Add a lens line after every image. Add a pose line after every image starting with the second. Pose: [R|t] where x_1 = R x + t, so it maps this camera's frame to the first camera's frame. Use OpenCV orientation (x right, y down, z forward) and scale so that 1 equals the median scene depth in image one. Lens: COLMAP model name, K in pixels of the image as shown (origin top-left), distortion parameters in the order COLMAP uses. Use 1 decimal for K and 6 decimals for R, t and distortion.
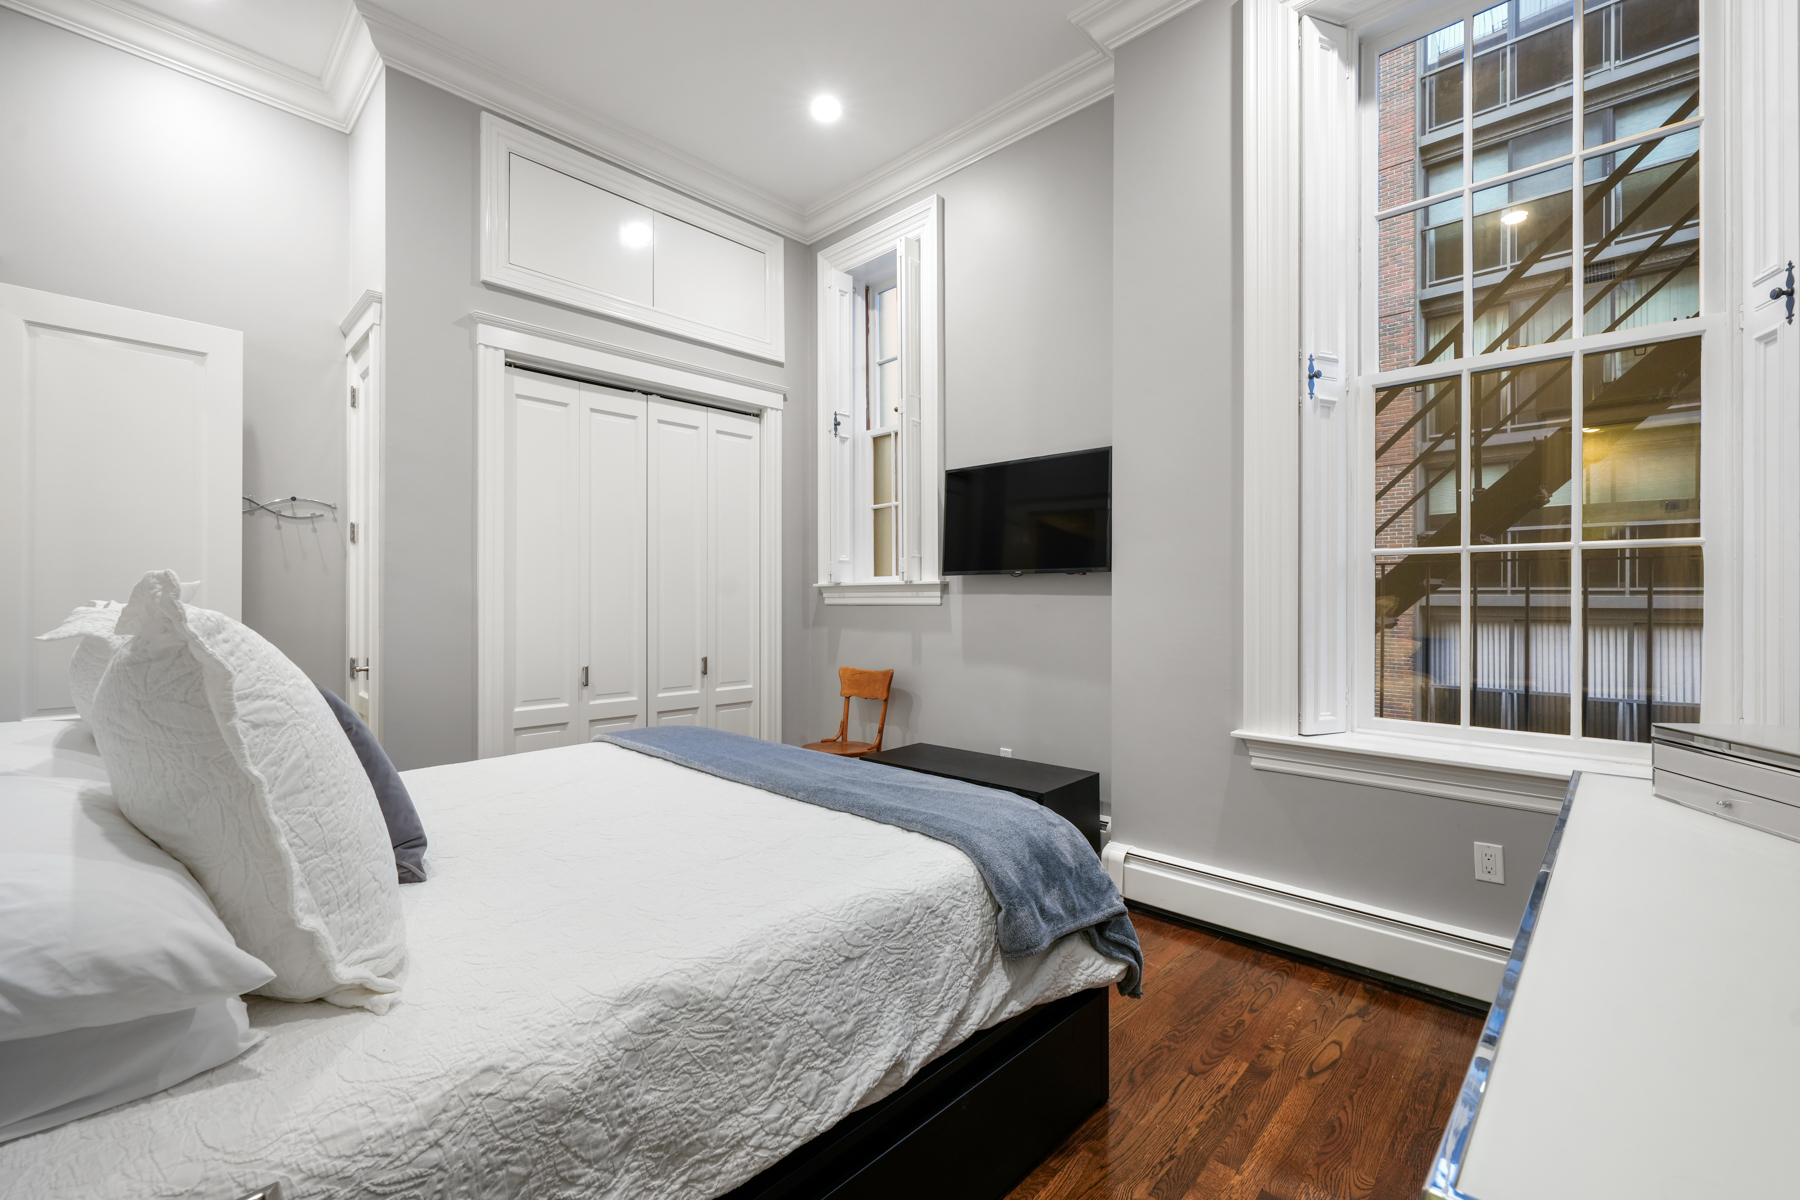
lens RADIAL K [[763.2, 0, 898.7], [0, 763.2, 600.9], [0, 0, 1]] dist [0.000855, 0.000770]
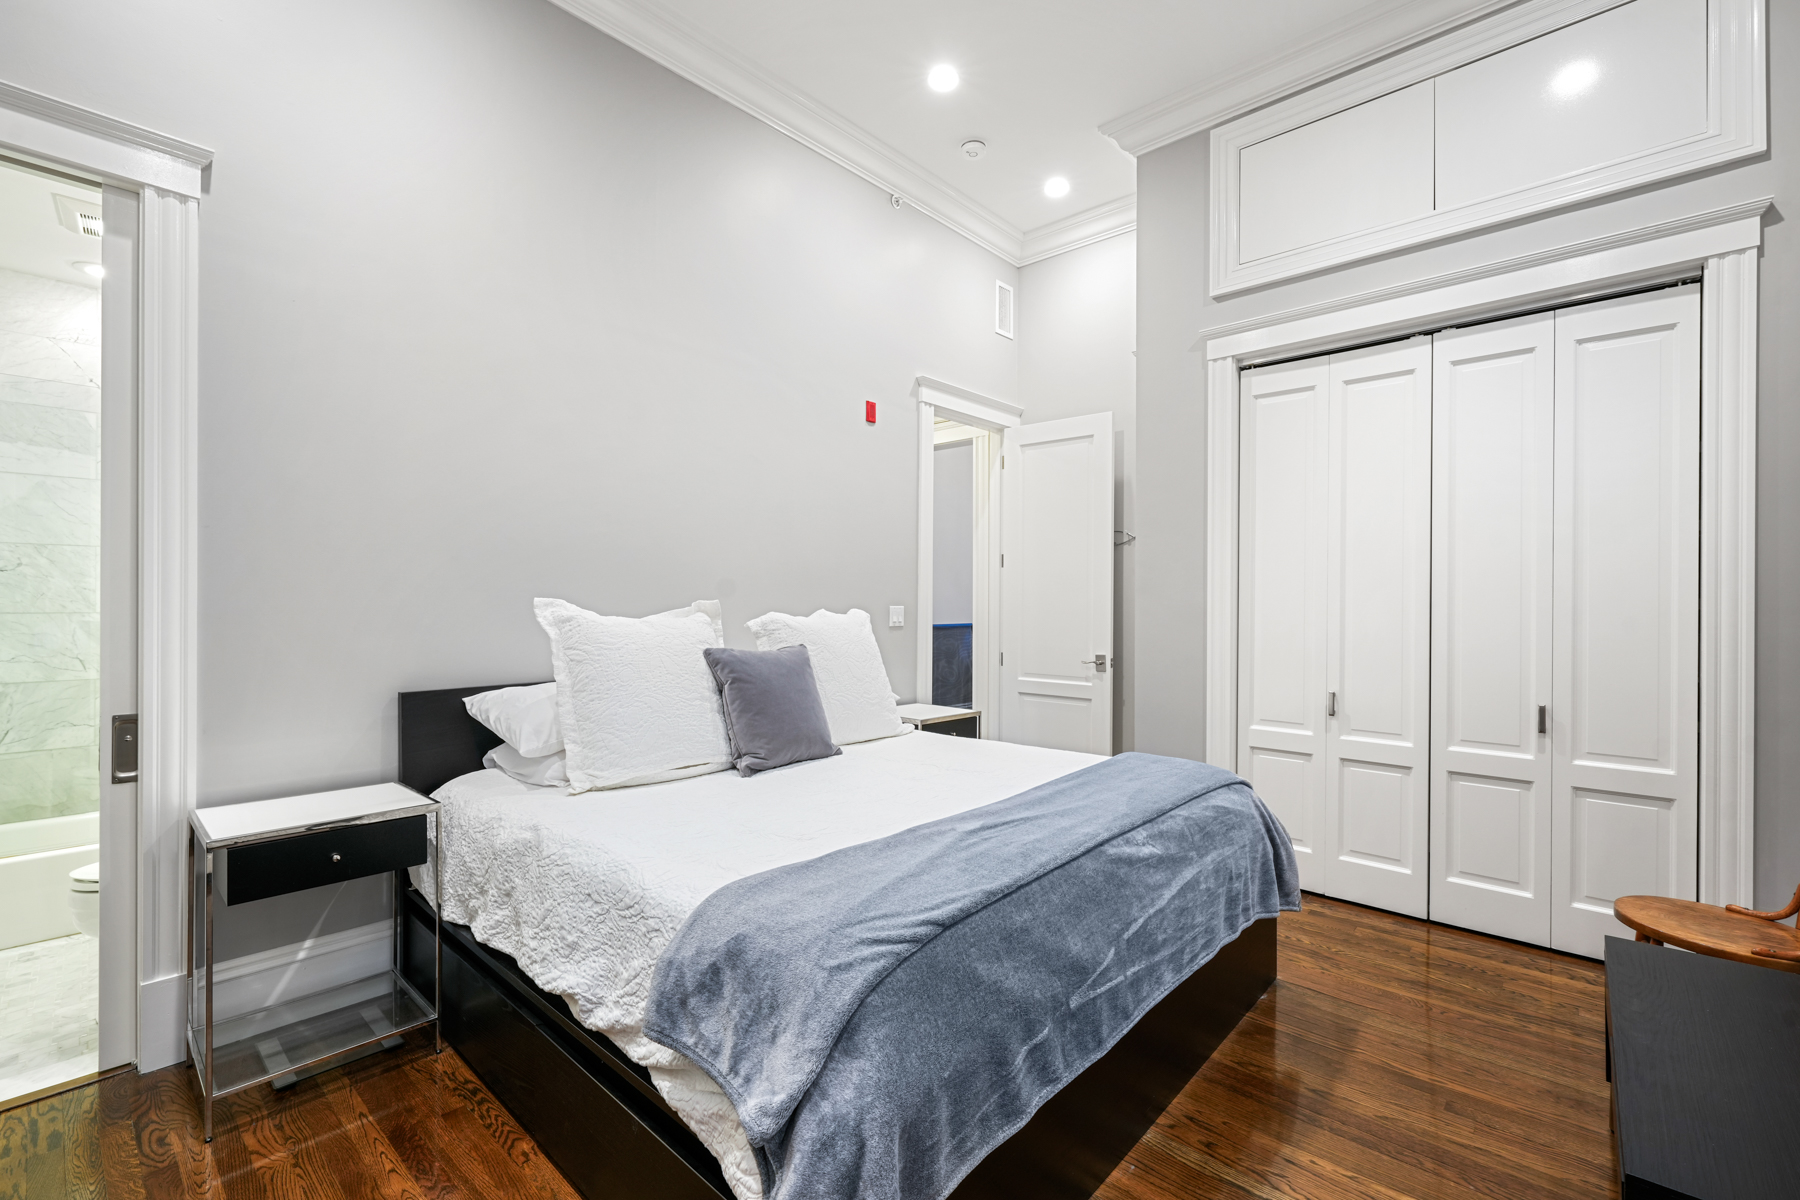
lens RADIAL K [[763.2, 0, 899.5], [0, 763.2, 607.5], [0, 0, 1]] dist [0.000855, 0.000770]
pose [[0.030369, 0.005707, -0.999522, 0.411258], [-0.009976, 0.999936, 0.005406, -0.007093], [0.999489, 0.009807, 0.030424, 0.498293]]
